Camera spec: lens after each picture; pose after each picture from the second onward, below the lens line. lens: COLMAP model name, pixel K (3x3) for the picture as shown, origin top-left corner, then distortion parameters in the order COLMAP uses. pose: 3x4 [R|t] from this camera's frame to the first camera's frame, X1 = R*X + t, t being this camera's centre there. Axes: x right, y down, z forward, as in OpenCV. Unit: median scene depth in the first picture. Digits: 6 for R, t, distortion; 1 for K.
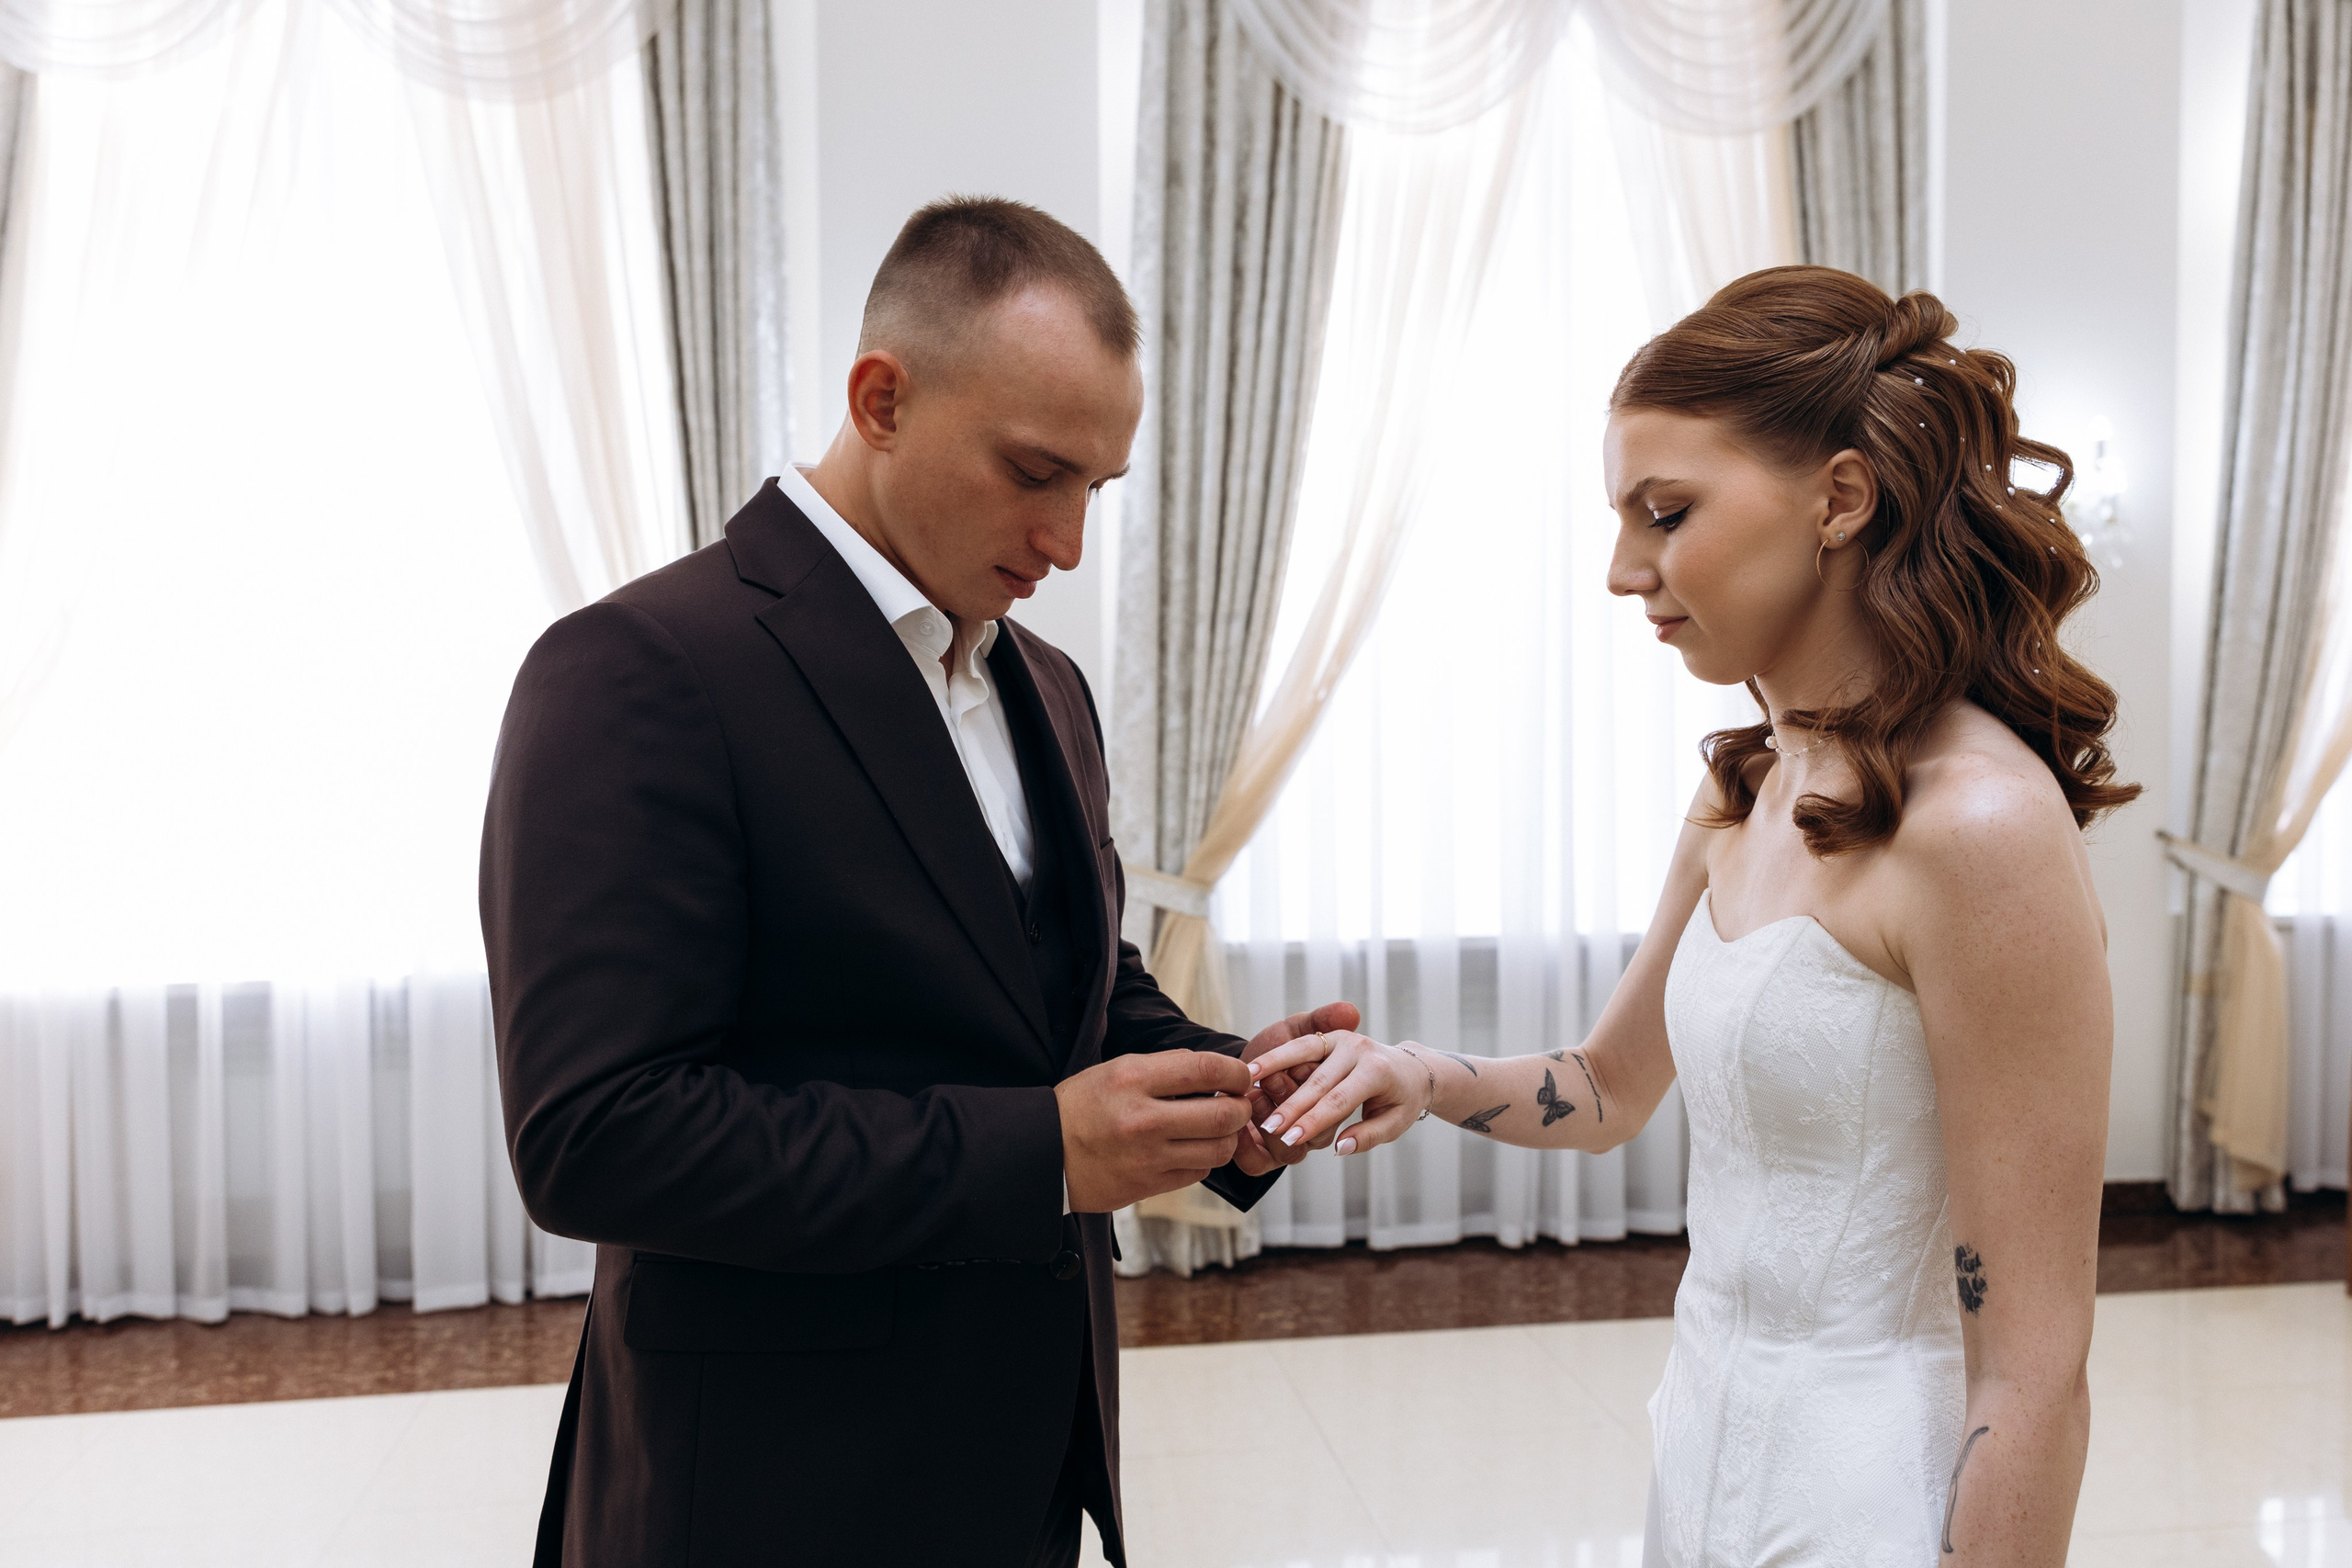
lens RADIAL K [[1800.4, 0, 1206.1], [0, 1800.4, 763.6], [0, 0, 1]] dist [0.003319, -0.006822]
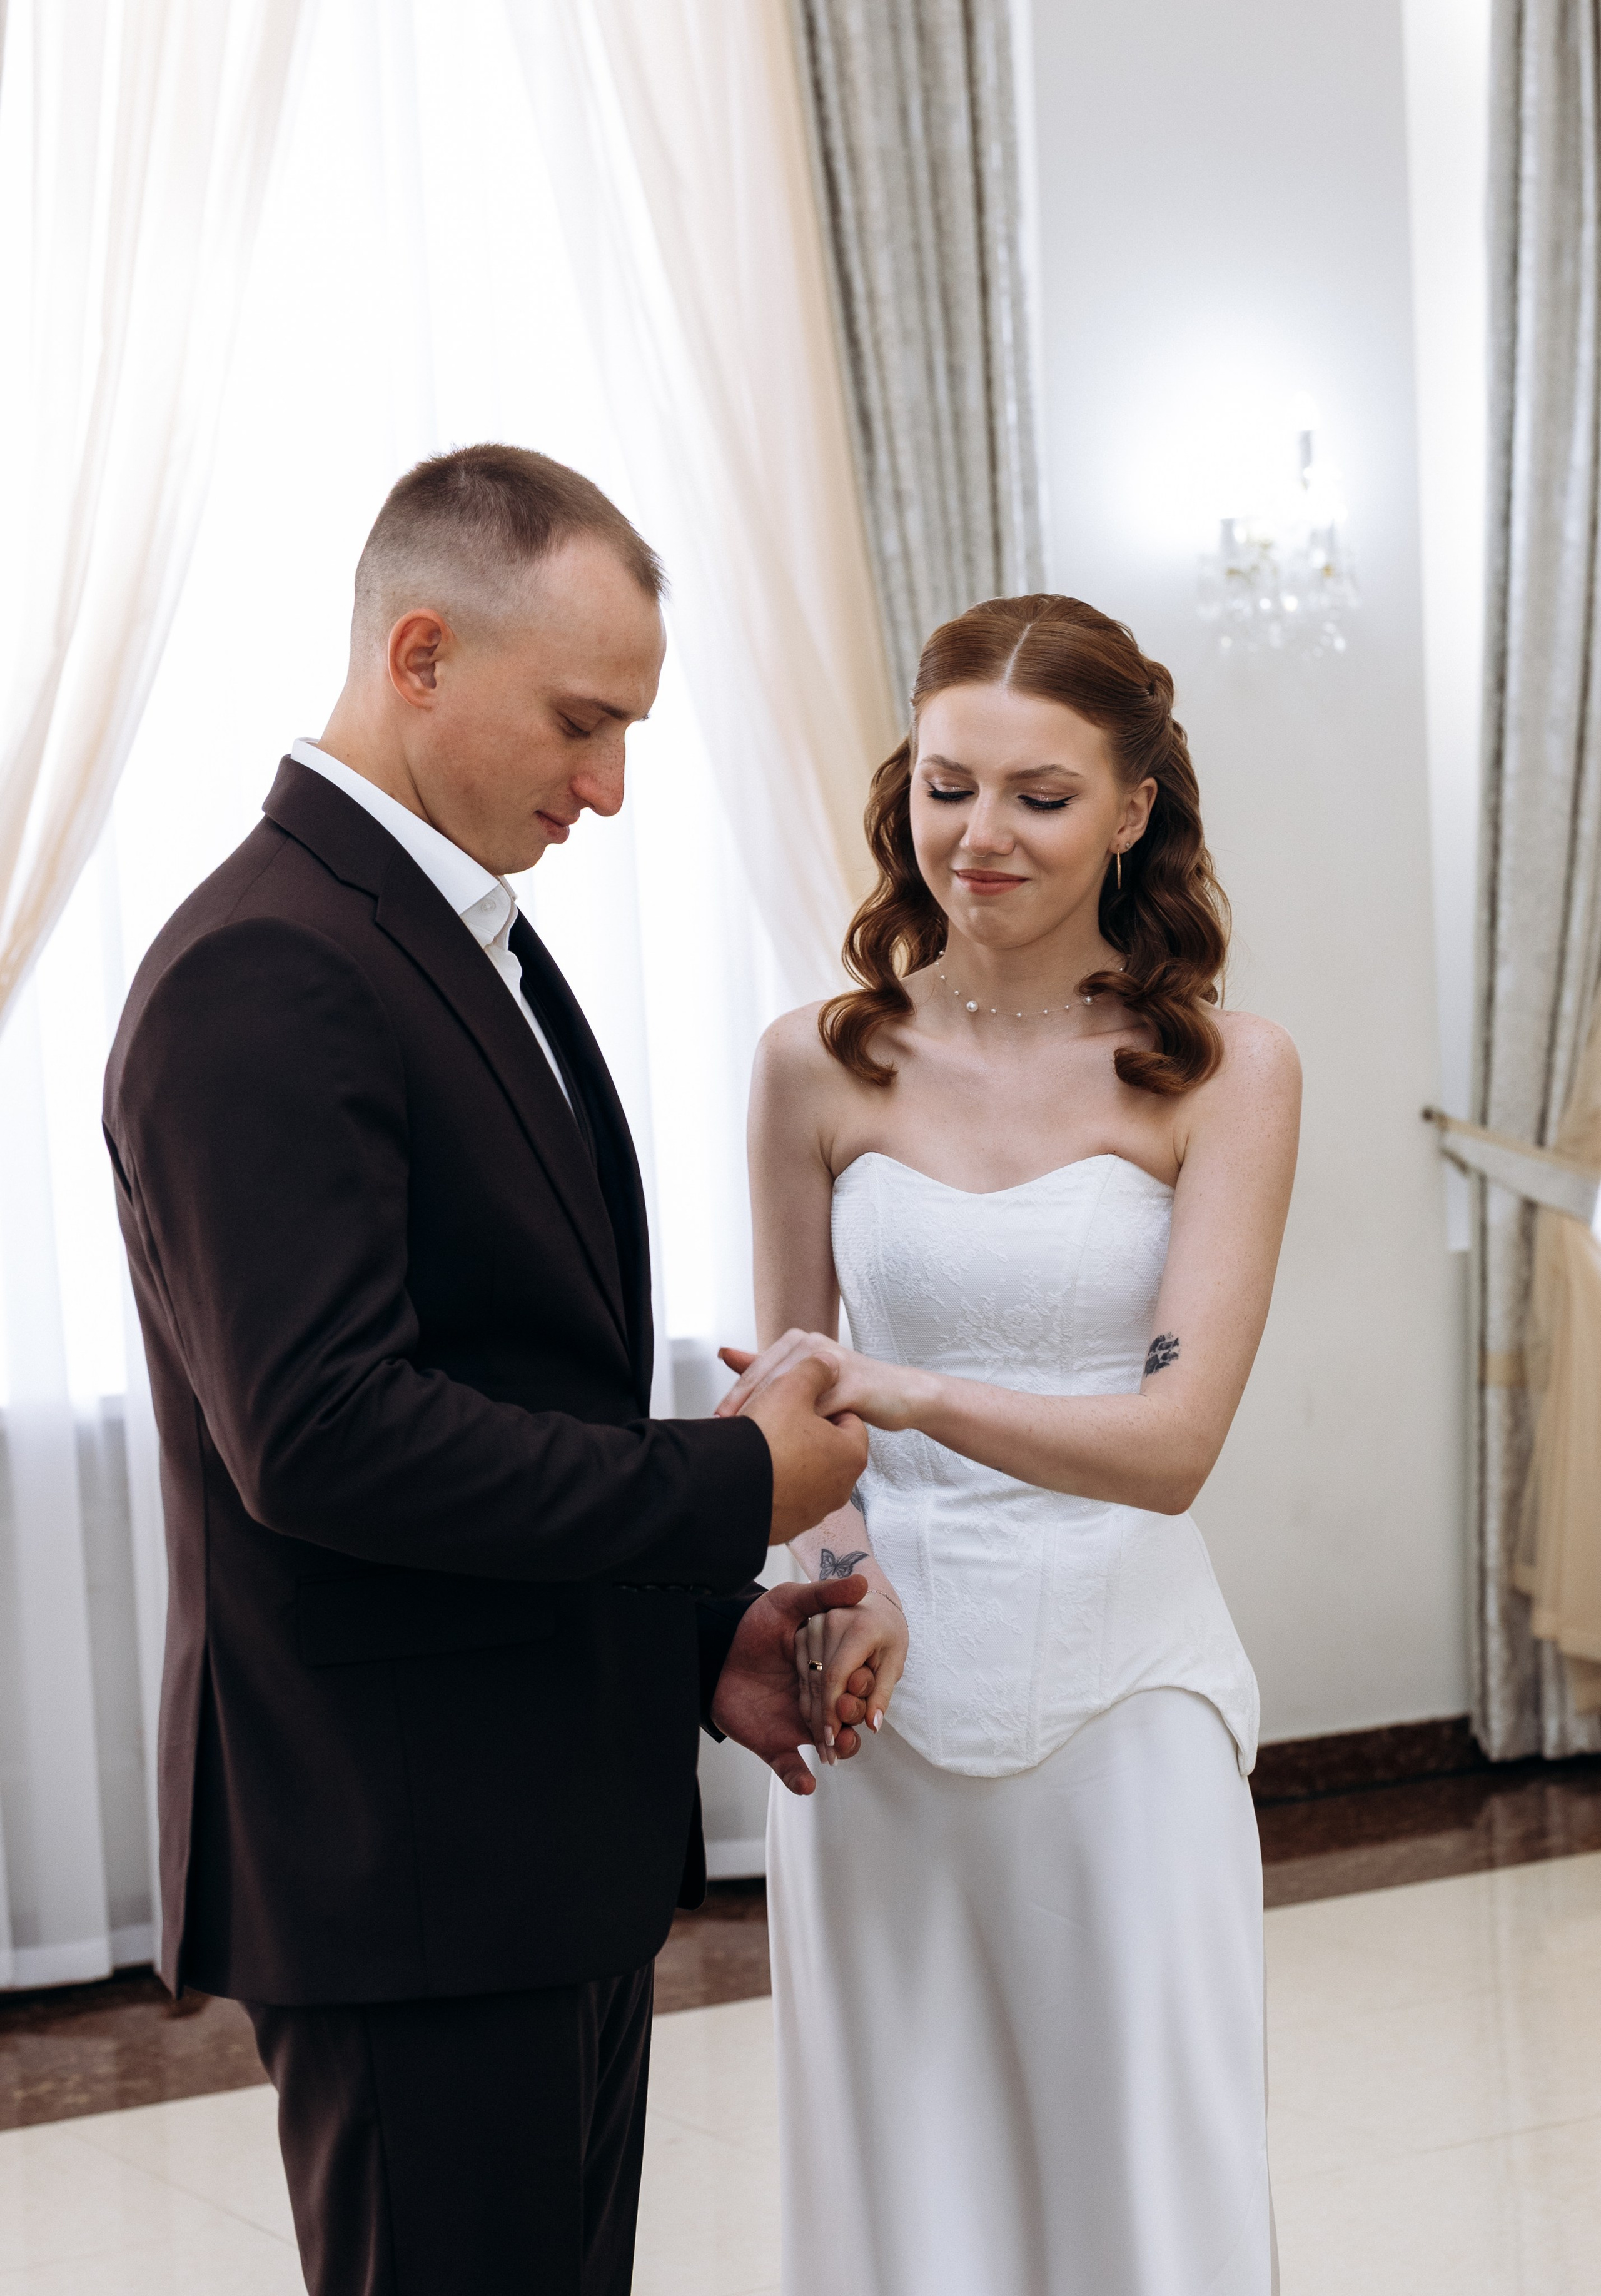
lens RADIAL K [[4900.1, 0, 797.6], [0, 4900.1, 1242.0], [0, 0, 1]] dist [0.034035, -0.152542]
pose [[0.927450, -0.066880, 0.367919, -0.240642], [0.056630, 0.997649, 0.038598, 0.008195], [-0.369635, -0.014963, 0.929056, -0.388177]]
